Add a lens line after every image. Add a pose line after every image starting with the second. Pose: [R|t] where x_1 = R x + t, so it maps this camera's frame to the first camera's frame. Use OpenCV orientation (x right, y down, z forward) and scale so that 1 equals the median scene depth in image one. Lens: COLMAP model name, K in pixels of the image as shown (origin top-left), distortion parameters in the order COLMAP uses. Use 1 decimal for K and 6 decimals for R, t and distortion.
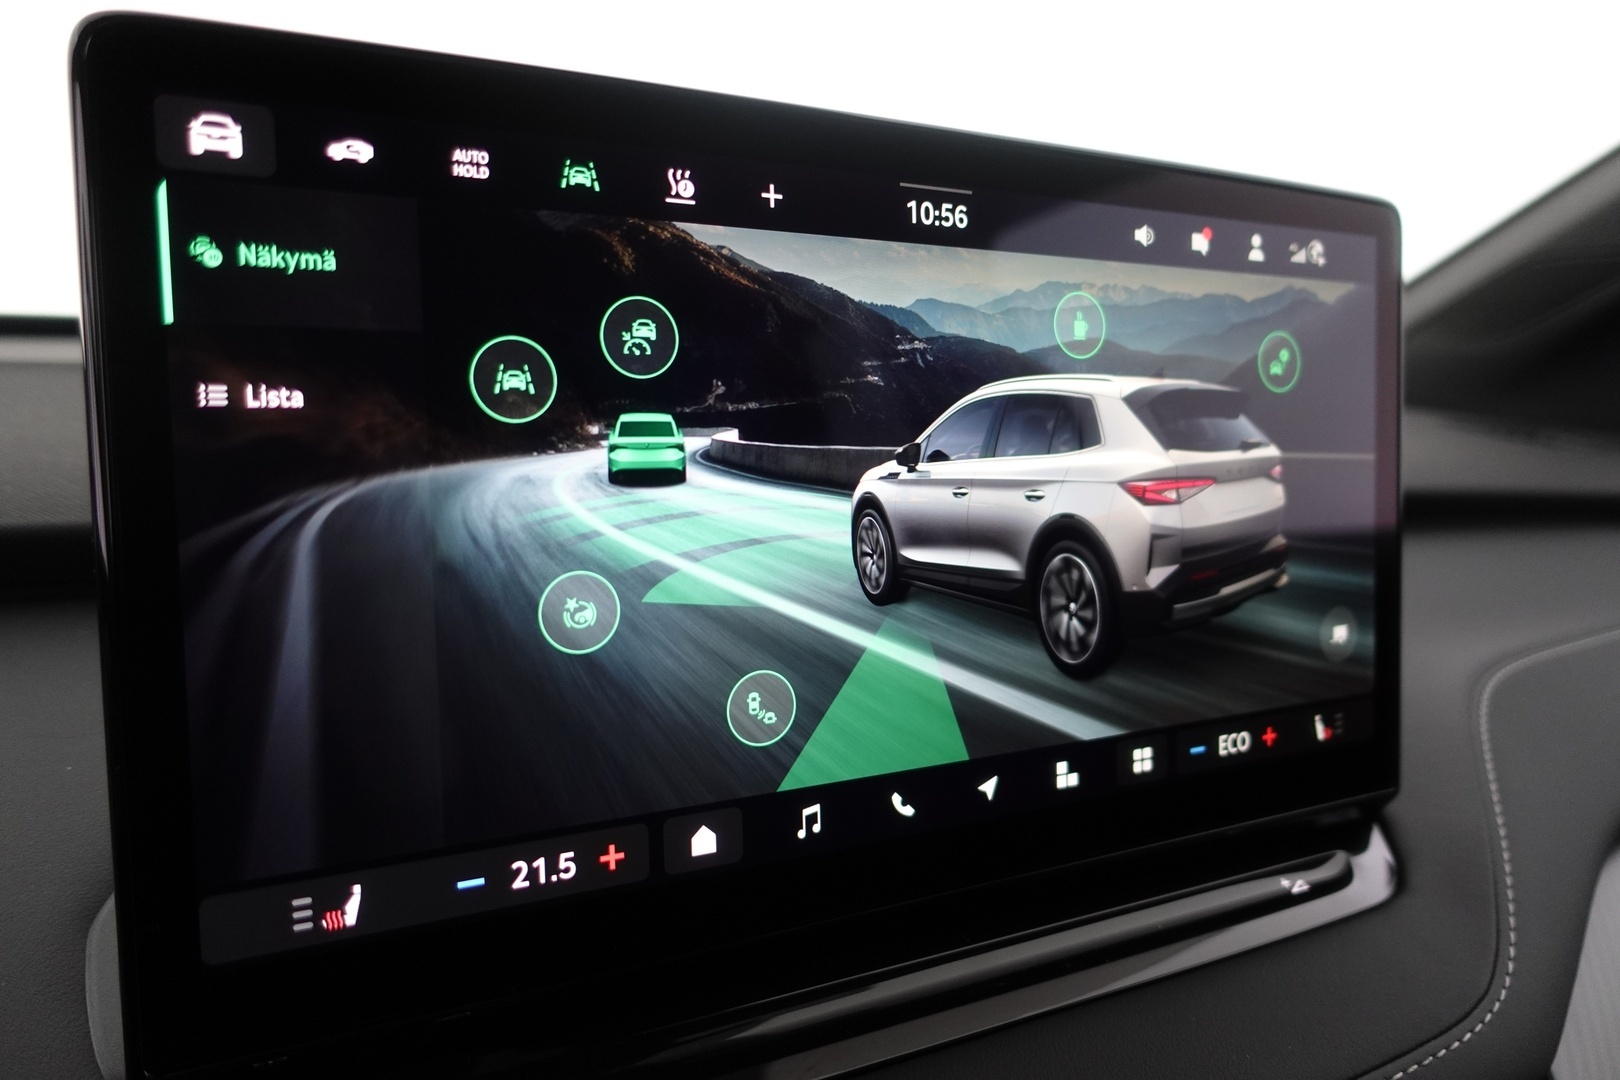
lens RADIAL K [[1095.7, 0, 810.0], [0, 1095.7, 540.0], [0, 0, 1]] dist [-0.012479, -0.000834]
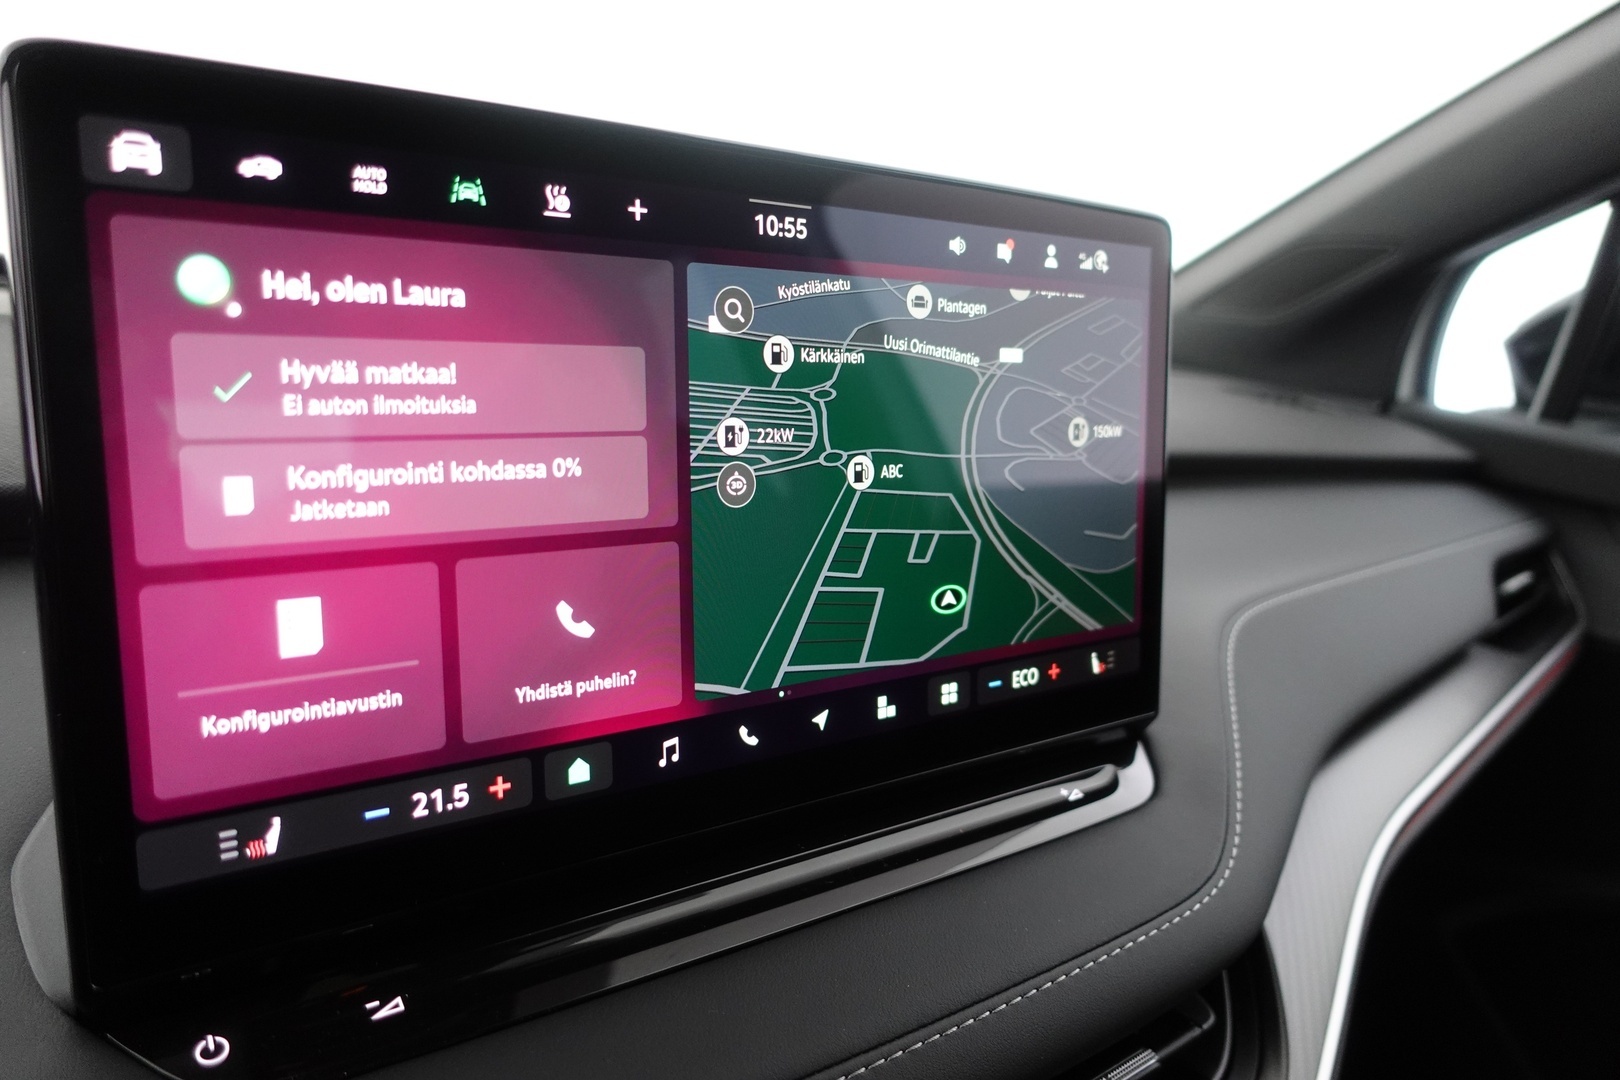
lens RADIAL K [[1095.7, 0, 810.0], [0, 1095.7, 540.0], [0, 0, 1]] dist [-0.012479, -0.000834]
pose [[0.988393, -0.000992, 0.151916, -0.027984], [-0.007703, 0.998365, 0.056632, -0.034174], [-0.151724, -0.057145, 0.986770, -0.153787]]
